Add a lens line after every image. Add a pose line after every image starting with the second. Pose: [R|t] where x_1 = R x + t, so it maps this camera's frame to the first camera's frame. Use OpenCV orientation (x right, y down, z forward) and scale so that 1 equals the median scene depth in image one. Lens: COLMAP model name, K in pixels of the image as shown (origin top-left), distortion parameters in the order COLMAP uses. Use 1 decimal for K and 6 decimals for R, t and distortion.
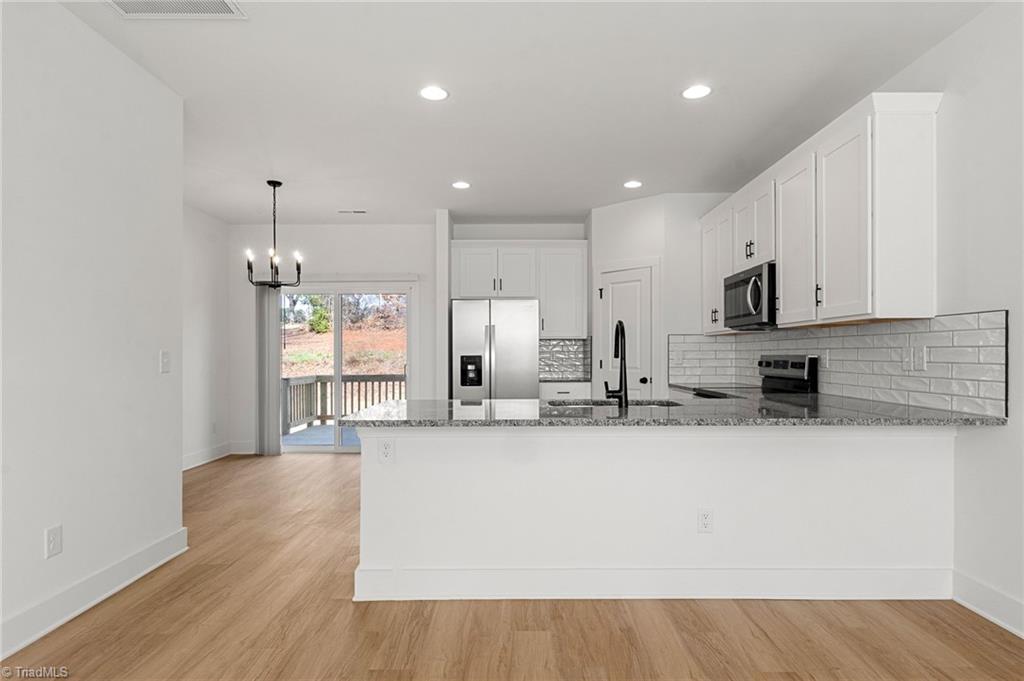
lens RADIAL K [[568.3, 0, 516.1], [0, 568.3, 351.5], [0, 0, 1]] dist [0.005860, 0.000011]
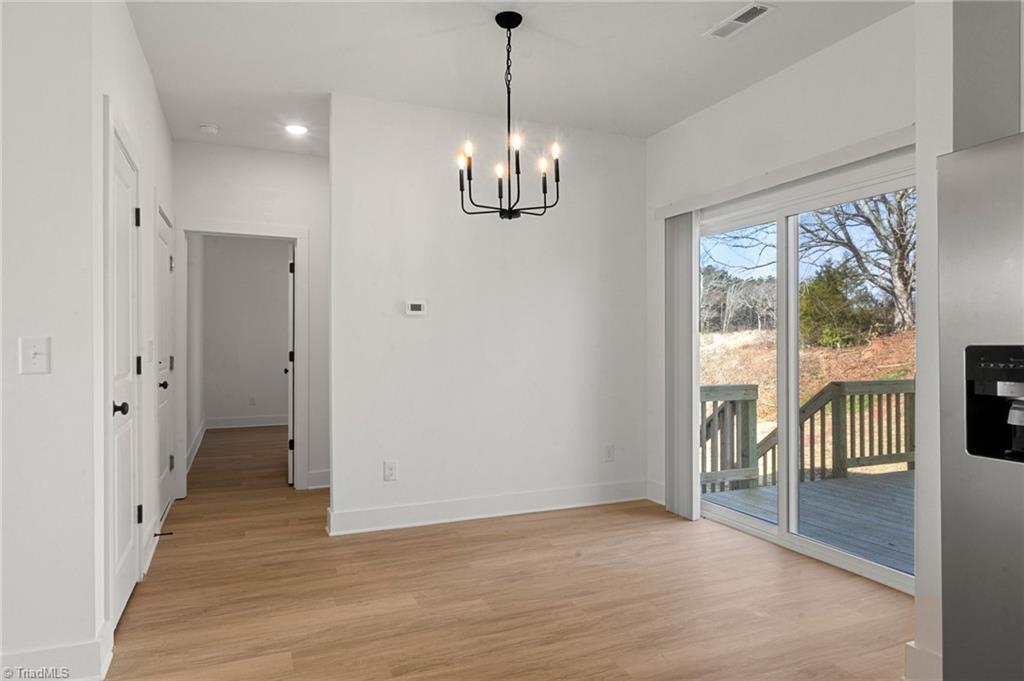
lens RADIAL K [[635.7, 0, 509.3], [0, 635.7, 344.0], [0, 0, 1]] dist [0.003691, -0.000125]
pose [[0.388764, 0.001699, -0.921336, 0.061005], [0.006142, 0.999971, 0.004436, 0.002026], [0.921317, -0.007384, 0.388743, 0.380928]]
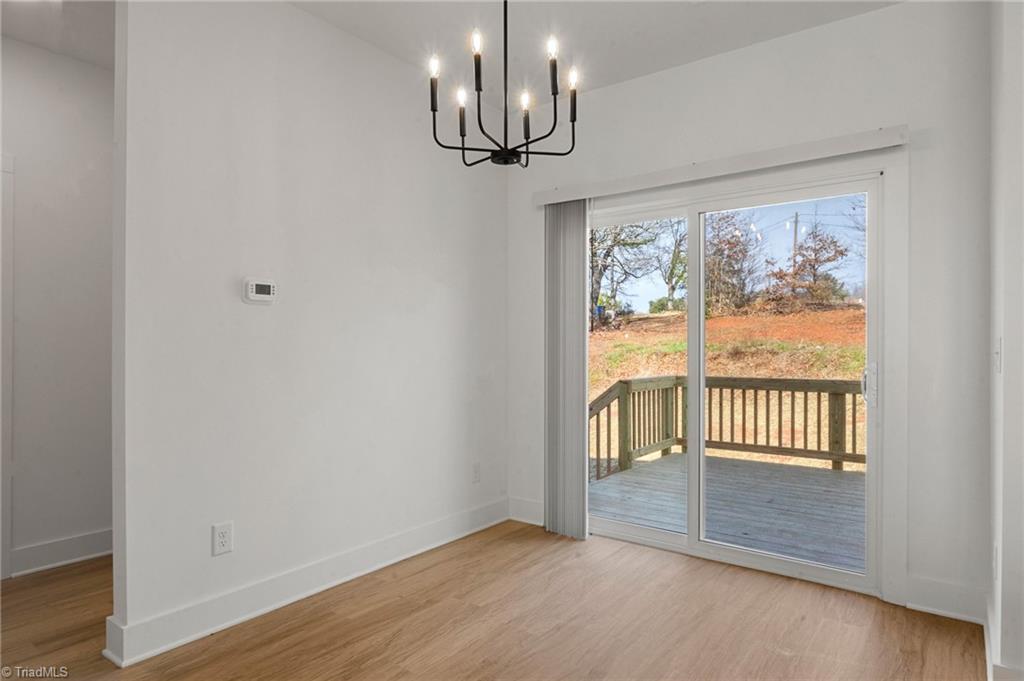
lens RADIAL K [[598.0, 0, 508.1], [0, 598.0, 342.7], [0, 0, 1]] dist [-0.003276, -0.004775]
pose [[0.798174, 0.002060, -0.602424, -0.094349], [-0.000407, 0.999996, 0.002880, 0.002236], [0.602427, -0.002054, 0.798171, 0.343106]]
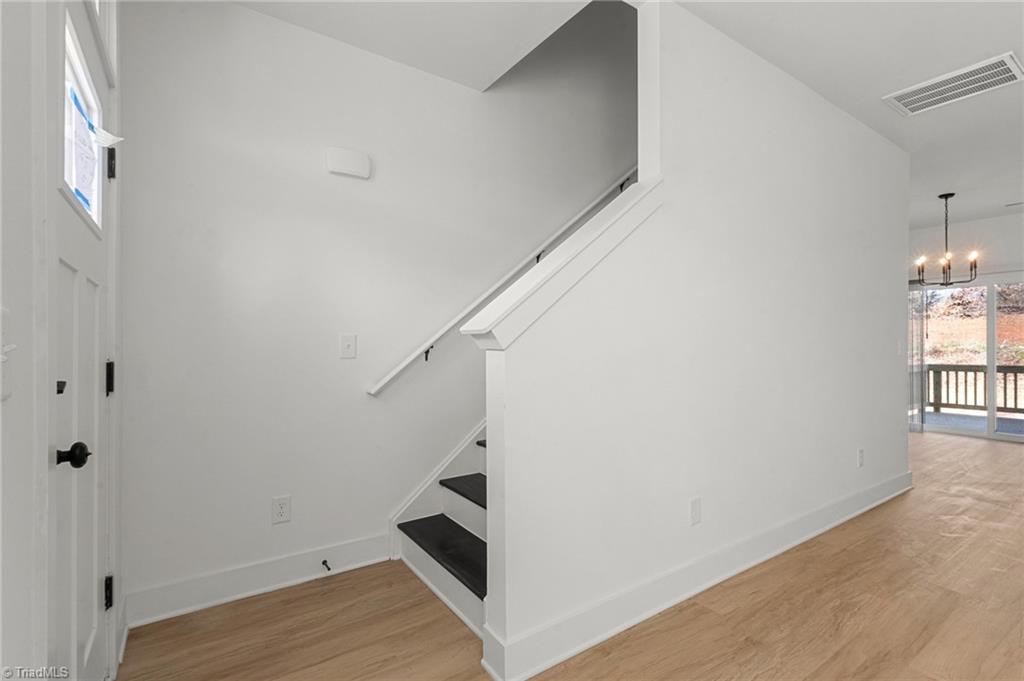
lens RADIAL K [[466.5, 0, 509.2], [0, 466.5, 344.1], [0, 0, 1]] dist [0.000848, 0.001772]
pose [[0.557494, 0.001572, -0.830179, -0.065716], [0.002489, 0.999991, 0.003565, -0.000560], [0.830177, -0.004054, 0.557485, -0.128828]]
